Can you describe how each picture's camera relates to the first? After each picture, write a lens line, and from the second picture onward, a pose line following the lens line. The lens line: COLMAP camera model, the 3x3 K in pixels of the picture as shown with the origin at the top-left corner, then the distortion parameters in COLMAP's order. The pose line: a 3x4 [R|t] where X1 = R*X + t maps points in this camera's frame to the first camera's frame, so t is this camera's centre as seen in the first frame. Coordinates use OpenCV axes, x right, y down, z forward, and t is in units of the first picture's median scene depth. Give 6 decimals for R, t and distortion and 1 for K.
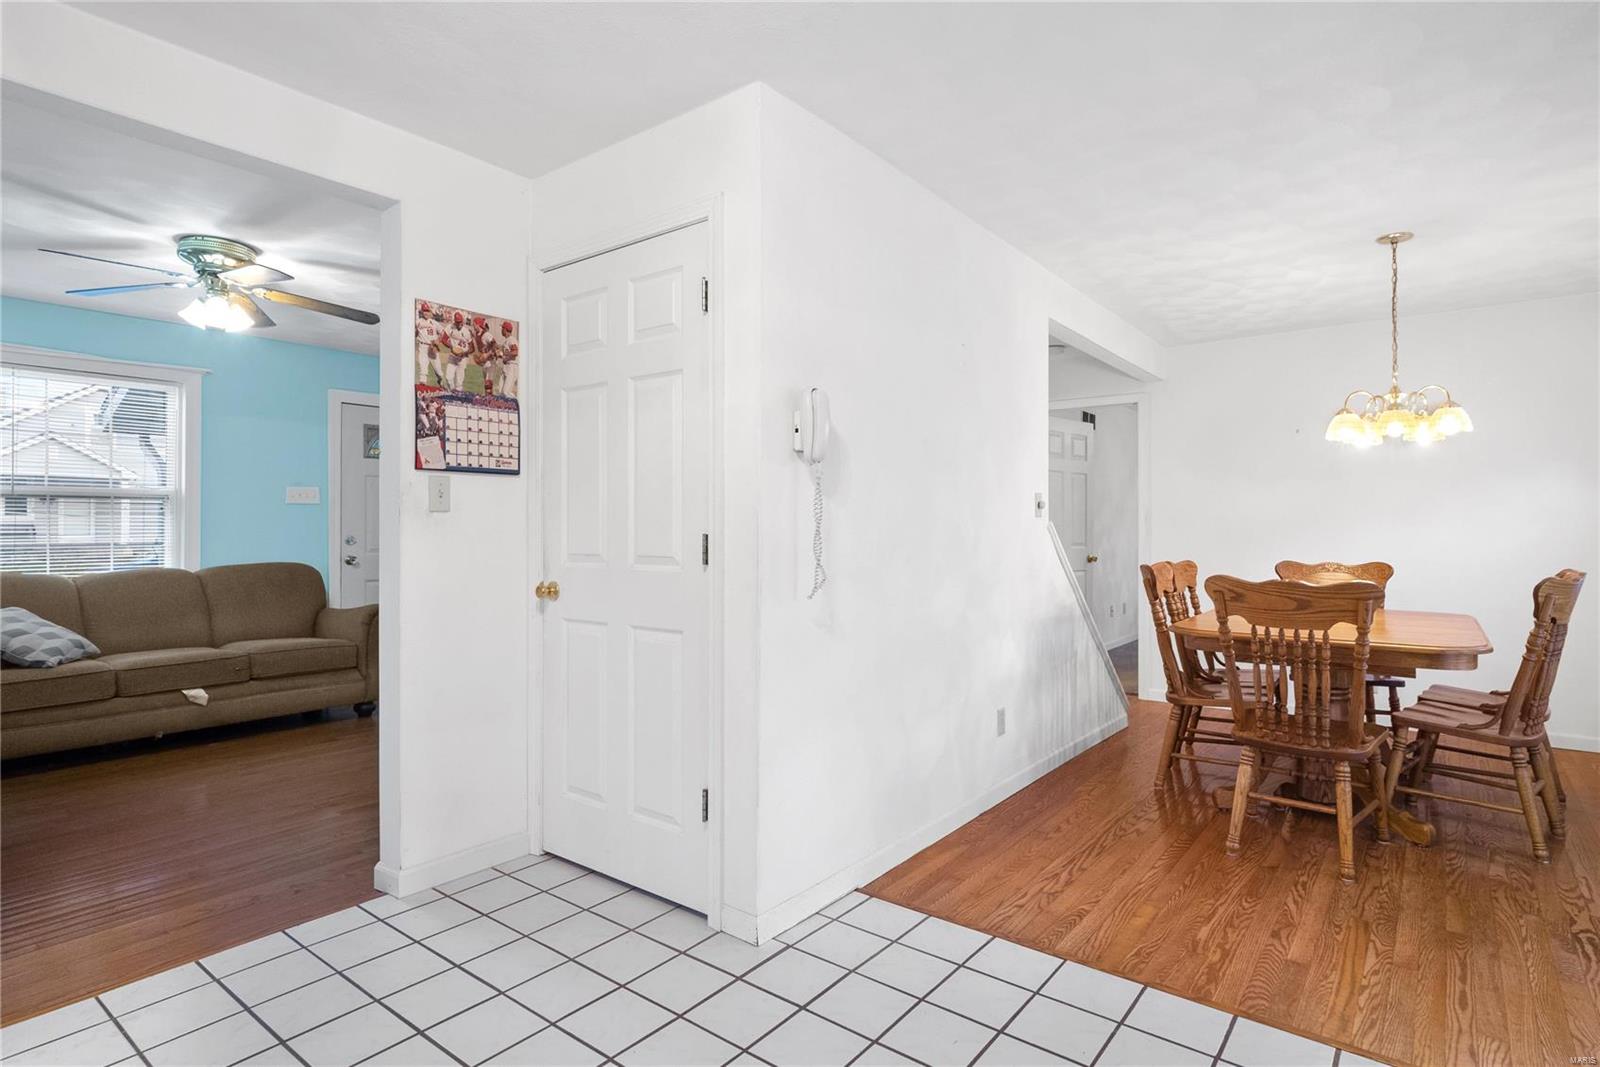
lens RADIAL K [[832.7, 0, 800.0], [0, 832.7, 533.5], [0, 0, 1]] dist [-0.000022, -0.001534]
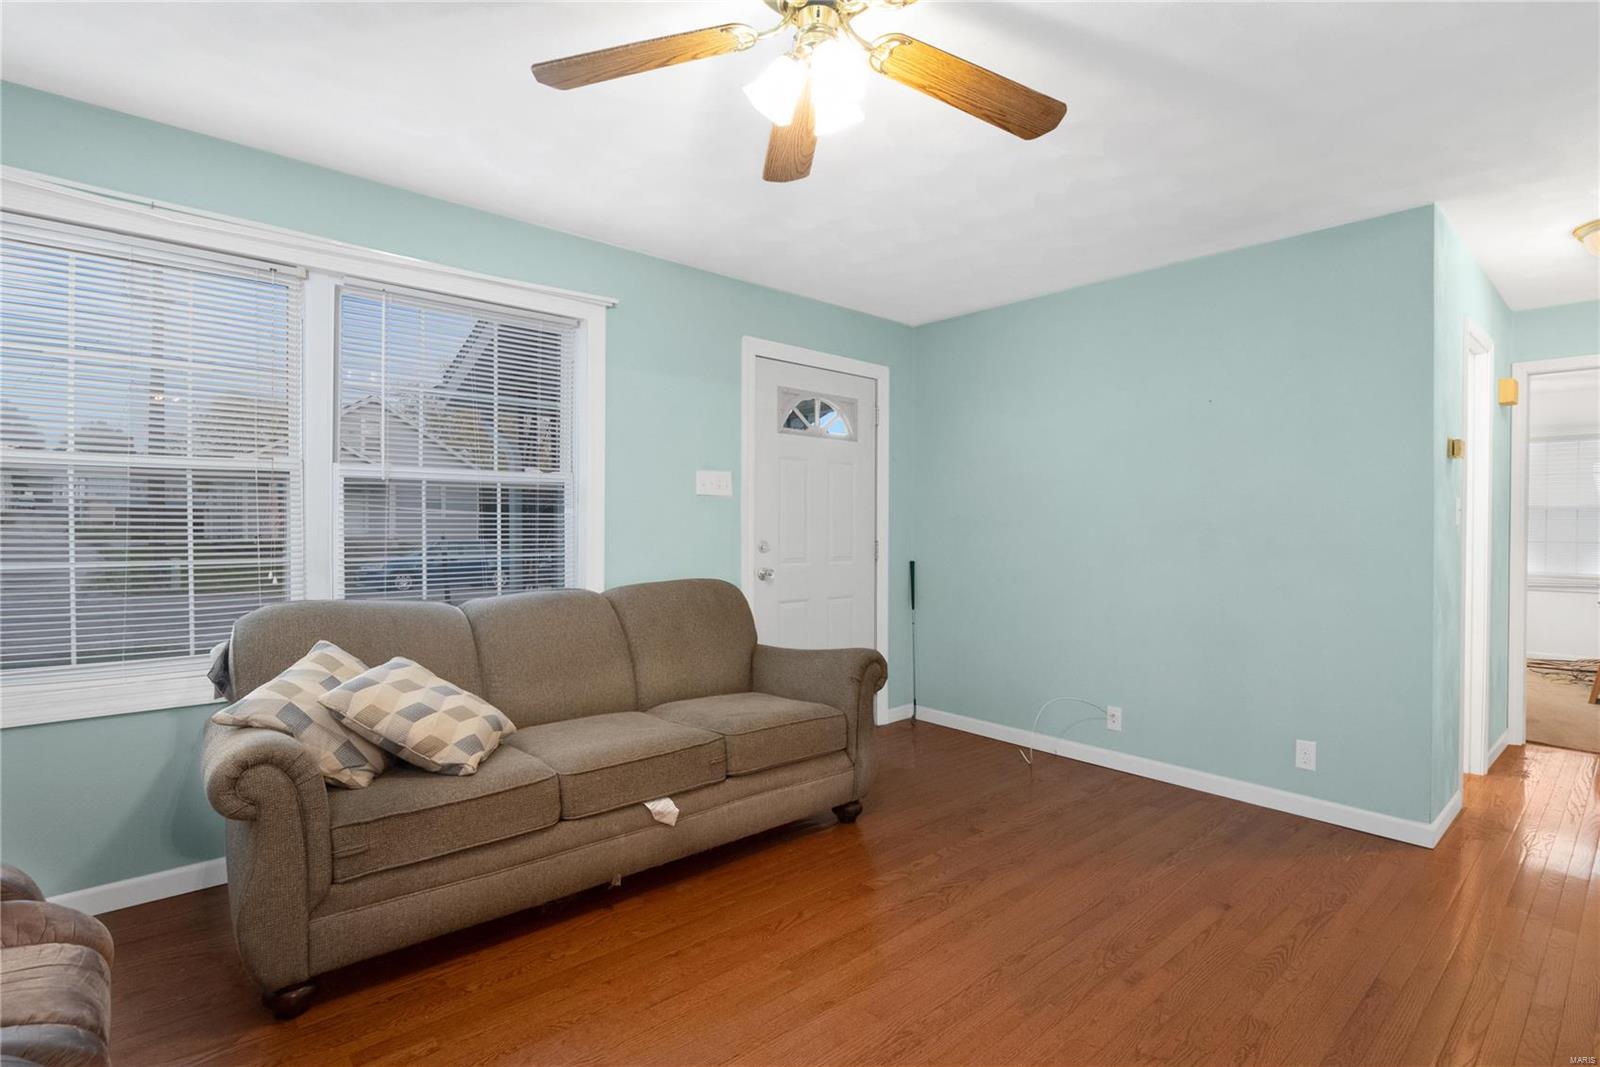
lens RADIAL K [[770.7, 0, 800.0], [0, 770.7, 533.5], [0, 0, 1]] dist [-0.001294, -0.000068]
pose [[0.983849, 0.004972, -0.178931, -0.513149], [-0.004310, 0.999982, 0.004090, -0.008217], [0.178948, -0.003253, 0.983853, 0.455810]]
